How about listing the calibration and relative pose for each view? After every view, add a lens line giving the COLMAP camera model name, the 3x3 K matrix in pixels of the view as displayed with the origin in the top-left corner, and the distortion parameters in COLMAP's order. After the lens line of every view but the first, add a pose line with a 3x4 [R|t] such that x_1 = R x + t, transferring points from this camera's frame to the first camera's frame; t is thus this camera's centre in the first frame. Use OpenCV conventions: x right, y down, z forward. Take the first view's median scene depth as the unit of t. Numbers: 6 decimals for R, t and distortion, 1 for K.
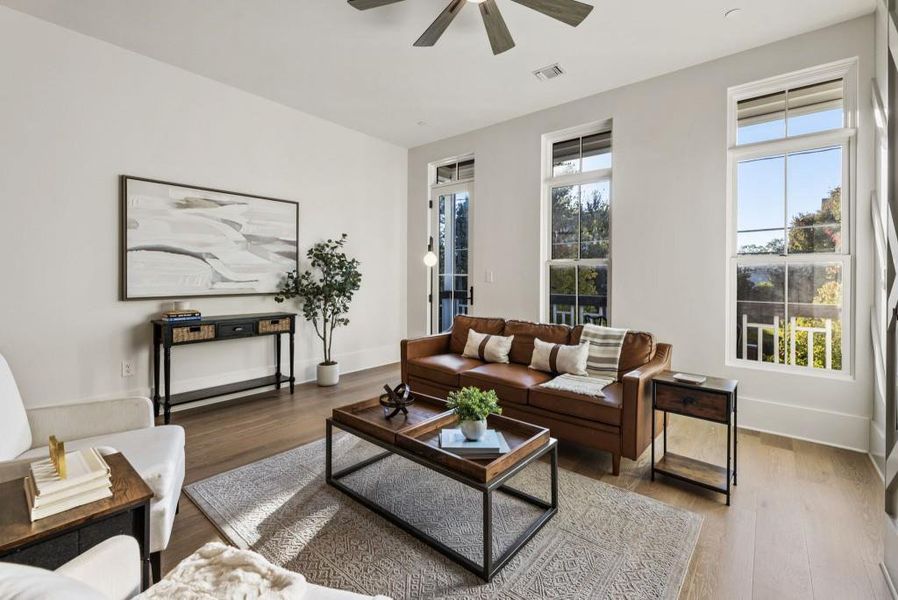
lens RADIAL K [[397.9, 0, 444.1], [0, 397.9, 278.6], [0, 0, 1]] dist [-0.002457, -0.000240]
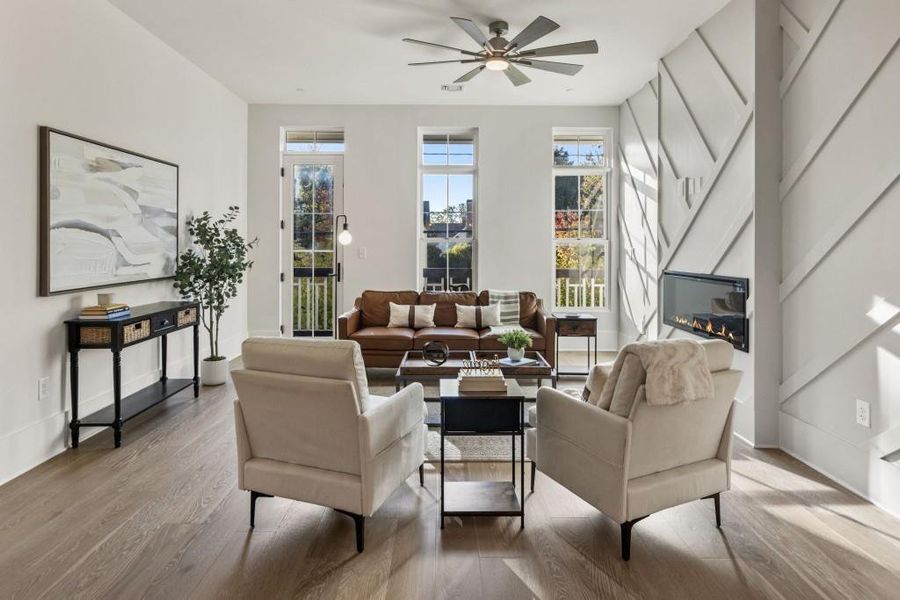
lens RADIAL K [[531.5, 0, 452.1], [0, 531.5, 244.5], [0, 0, 1]] dist [0.003273, 0.000615]
pose [[0.746023, -0.003526, 0.665911, -0.786660], [0.004278, 0.999991, 0.000503, -0.032979], [-0.665906, 0.002474, 0.746031, -0.212511]]
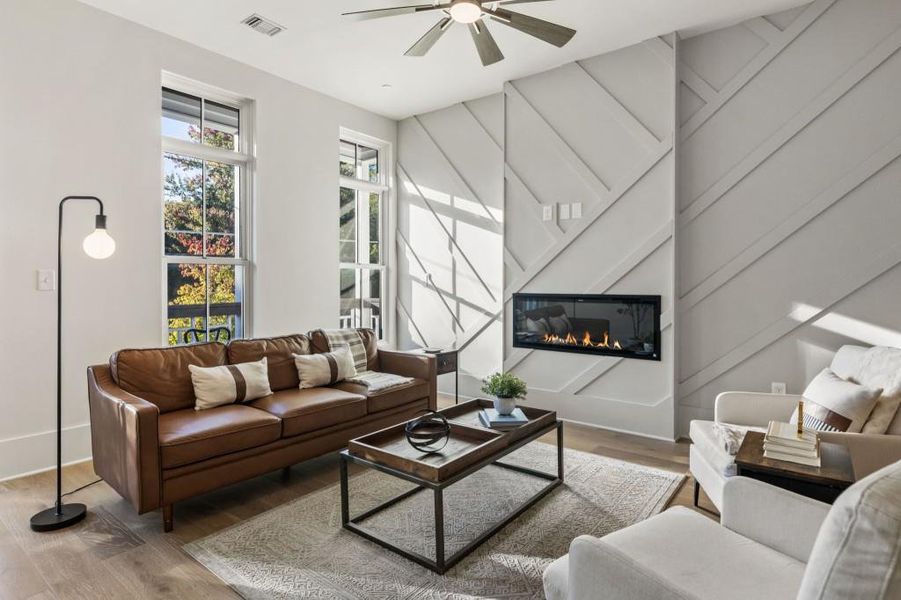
lens RADIAL K [[484.2, 0, 465.3], [0, 484.2, 283.7], [0, 0, 1]] dist [-0.001540, -0.000078]
pose [[-0.077873, -0.009852, 0.996915, -0.708275], [0.004767, 0.999936, 0.010254, -0.004386], [-0.996952, 0.005551, -0.077821, 0.634373]]
